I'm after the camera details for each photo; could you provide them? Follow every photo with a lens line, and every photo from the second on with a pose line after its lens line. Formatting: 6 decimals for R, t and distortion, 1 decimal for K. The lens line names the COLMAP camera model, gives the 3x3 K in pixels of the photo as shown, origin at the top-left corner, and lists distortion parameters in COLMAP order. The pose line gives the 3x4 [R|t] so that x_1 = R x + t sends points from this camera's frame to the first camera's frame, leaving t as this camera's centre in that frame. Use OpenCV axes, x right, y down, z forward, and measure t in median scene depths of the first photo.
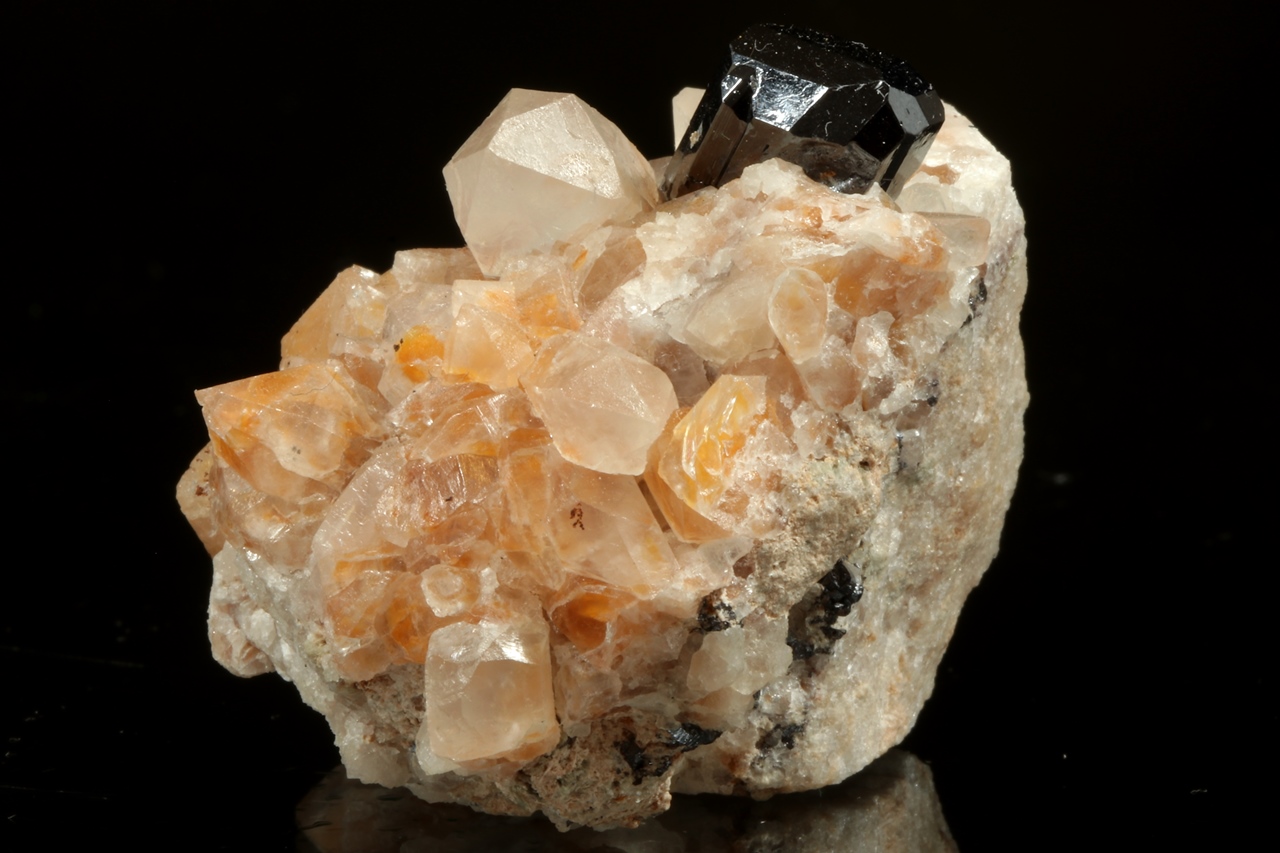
lens RADIAL K [[8452.1, 0, 636.5], [0, 8452.1, 423.5], [0, 0, 1]] dist [0.653744, 0.000000]
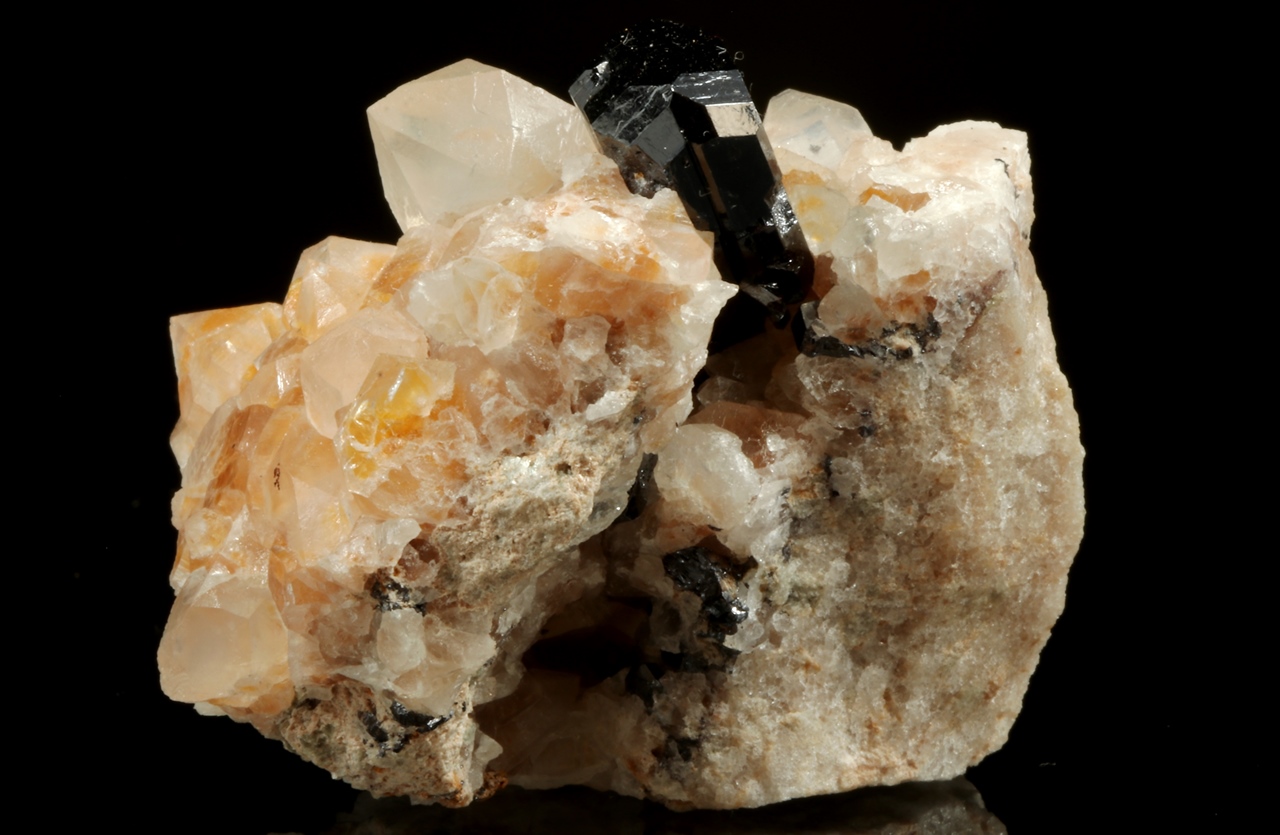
lens RADIAL K [[8499.5, 0, 642.1], [0, 8499.5, 416.1], [0, 0, 1]] dist [0.668711, 0.000000]
pose [[0.788698, 0.130800, -0.600705, 0.612052], [-0.132709, 0.990290, 0.041389, -0.042181], [0.600287, 0.047076, 0.798398, 0.212075]]
